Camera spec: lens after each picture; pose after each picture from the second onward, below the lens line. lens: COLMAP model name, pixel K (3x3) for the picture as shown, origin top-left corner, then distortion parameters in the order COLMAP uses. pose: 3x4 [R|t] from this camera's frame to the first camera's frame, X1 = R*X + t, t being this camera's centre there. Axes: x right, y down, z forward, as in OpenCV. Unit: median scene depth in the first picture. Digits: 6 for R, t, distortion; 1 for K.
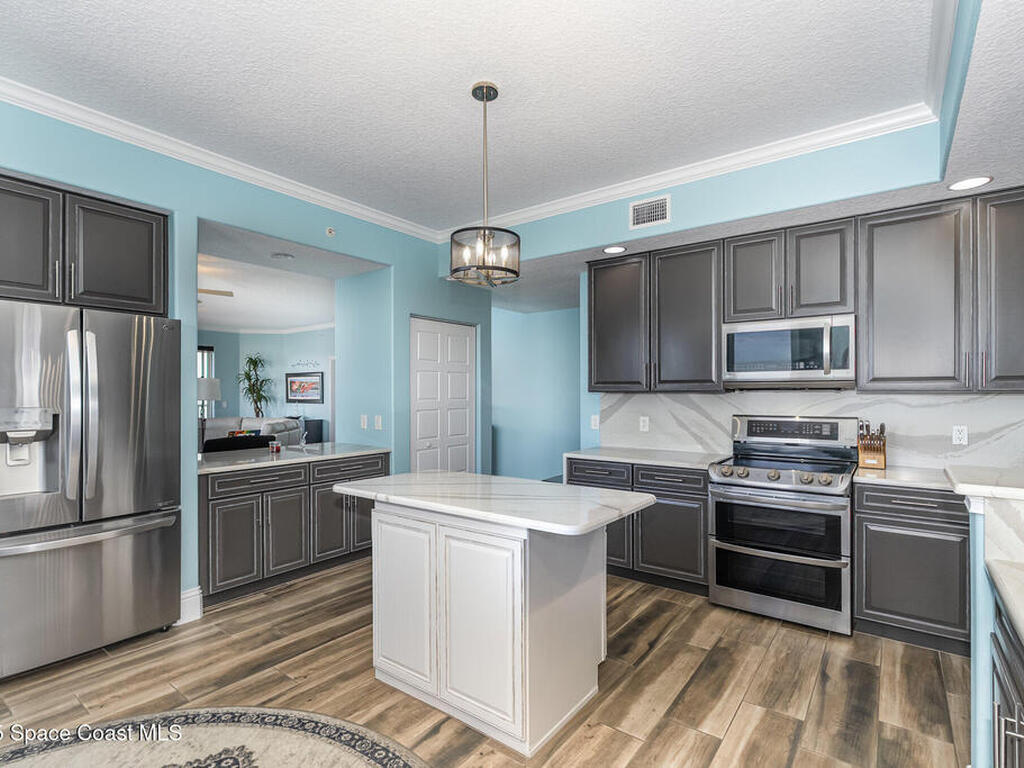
lens RADIAL K [[510.2, 0, 511.7], [0, 510.2, 388.8], [0, 0, 1]] dist [0.002784, 0.000497]
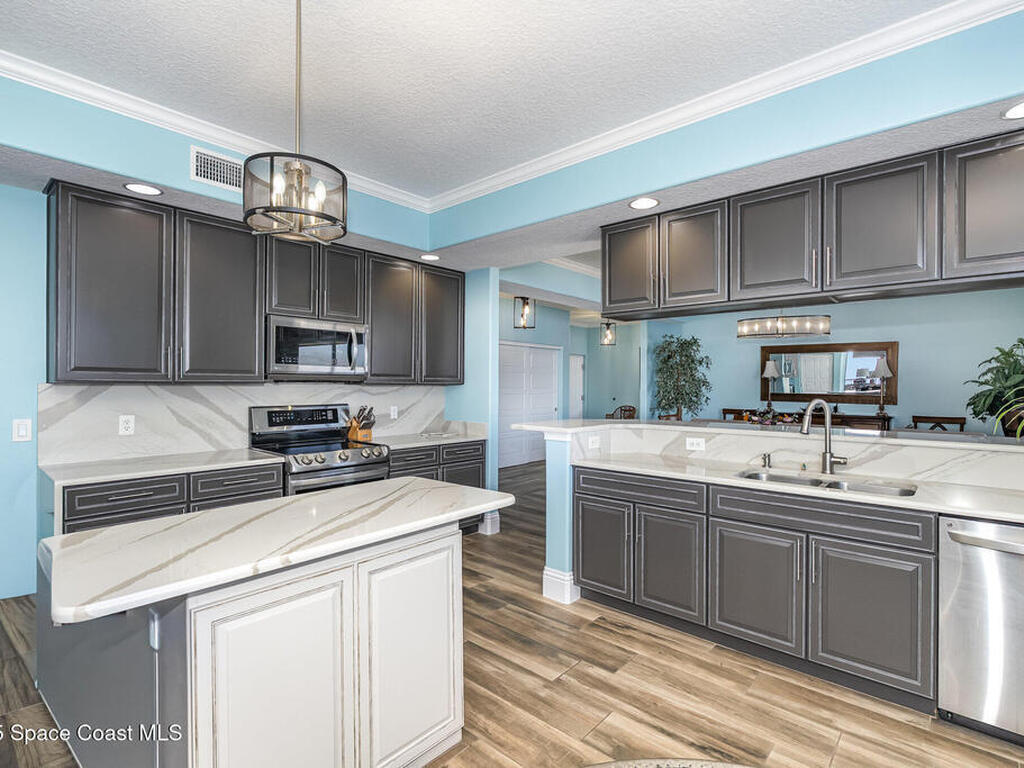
lens RADIAL K [[510.2, 0, 514.7], [0, 510.2, 384.4], [0, 0, 1]] dist [0.002784, 0.000497]
pose [[0.084007, 0.001386, 0.996464, -0.551501], [-0.011914, 0.999929, -0.000386, 0.002583], [-0.996394, -0.011840, 0.084017, 0.457884]]
